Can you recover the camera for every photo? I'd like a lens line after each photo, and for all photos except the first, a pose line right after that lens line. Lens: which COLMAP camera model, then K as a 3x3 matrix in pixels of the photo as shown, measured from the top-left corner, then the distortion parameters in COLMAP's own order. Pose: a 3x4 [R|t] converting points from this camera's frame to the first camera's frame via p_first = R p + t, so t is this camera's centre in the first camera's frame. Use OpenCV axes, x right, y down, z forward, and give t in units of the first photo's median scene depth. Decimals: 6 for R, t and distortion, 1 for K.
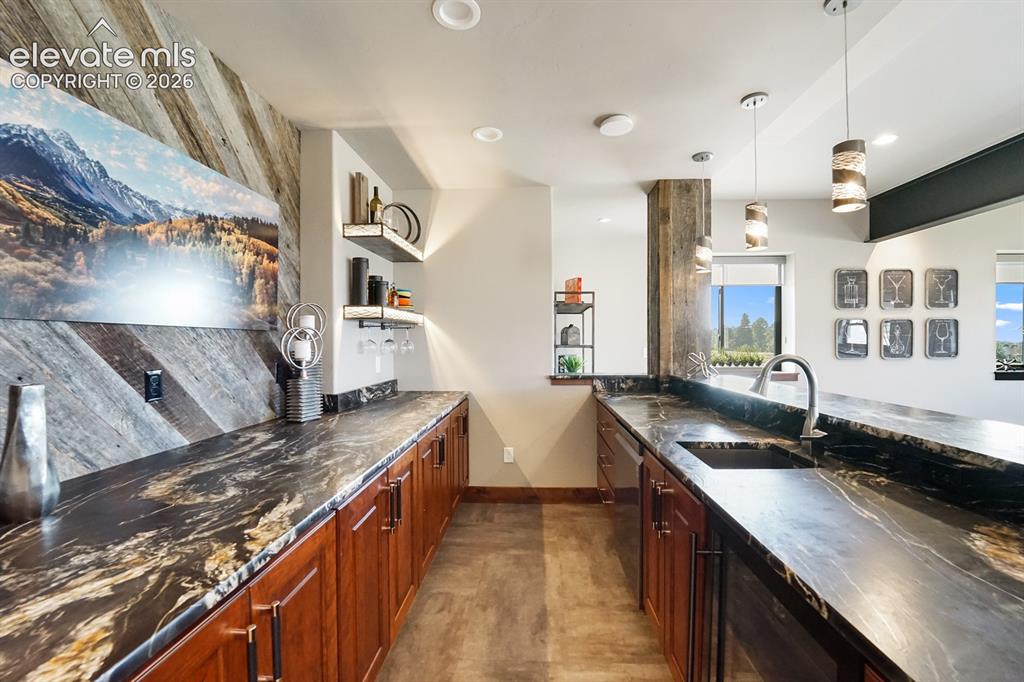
lens RADIAL K [[430.8, 0, 506.4], [0, 430.8, 340.1], [0, 0, 1]] dist [-0.001965, -0.000636]
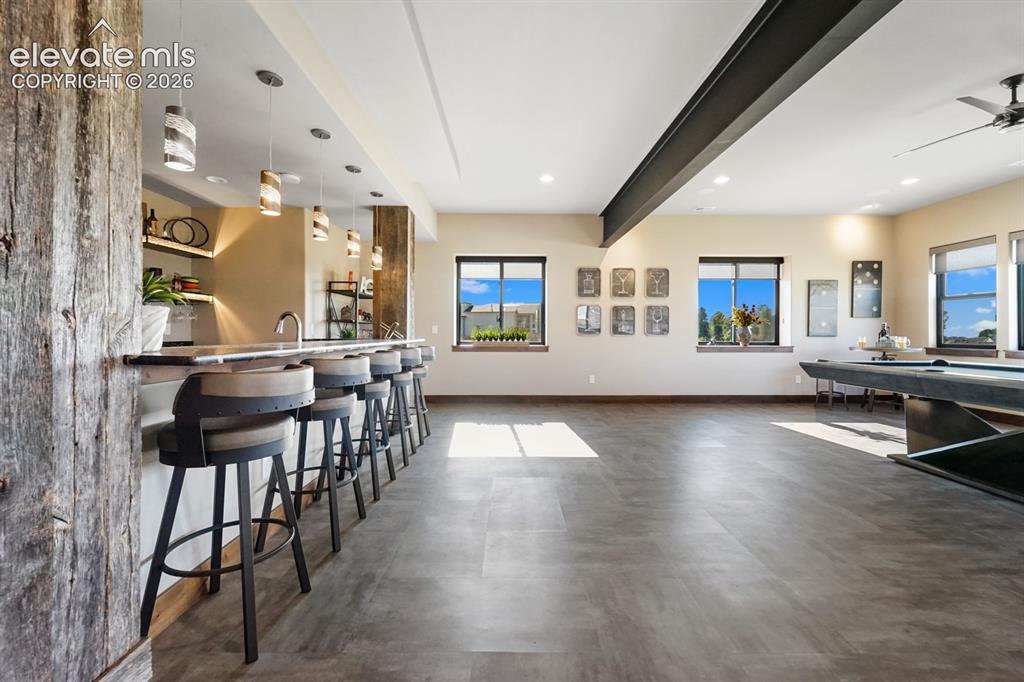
lens RADIAL K [[431.5, 0, 514.0], [0, 431.5, 330.3], [0, 0, 1]] dist [0.001748, -0.000011]
pose [[0.998577, 0.006651, 0.052906, 0.501262], [-0.006325, 0.999960, -0.006332, 0.038429], [-0.052946, 0.005989, 0.998579, -0.321922]]
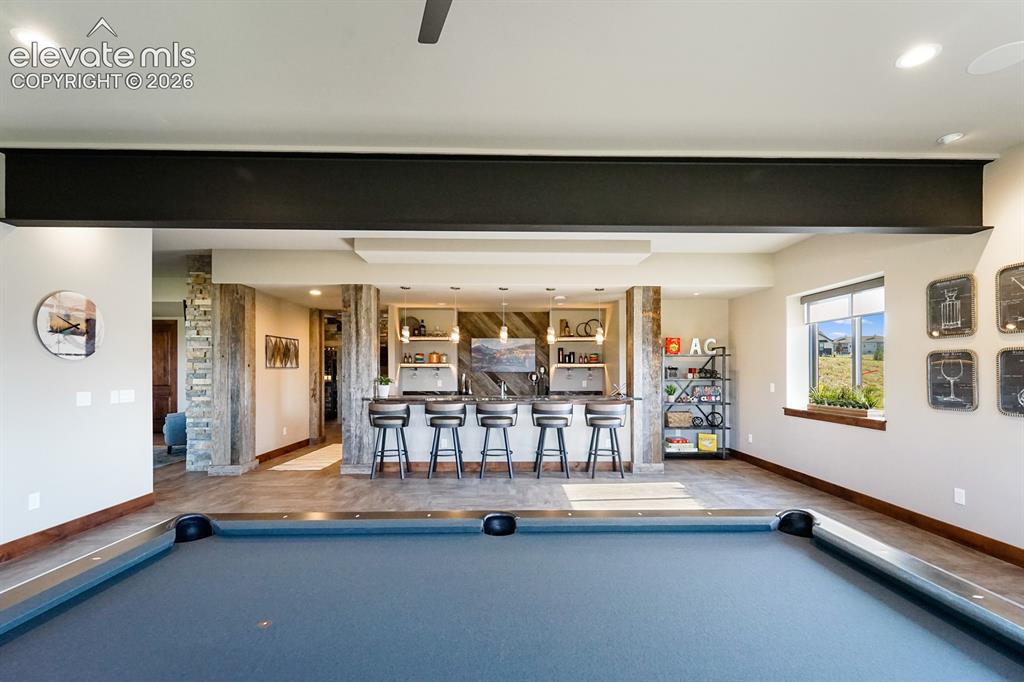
lens RADIAL K [[429.7, 0, 514.4], [0, 429.7, 370.0], [0, 0, 1]] dist [-0.000696, -0.000163]
pose [[0.067805, 0.000365, -0.997699, 1.442959], [0.000737, 1.000000, 0.000416, -0.019205], [0.997698, -0.000764, 0.067805, 0.256461]]
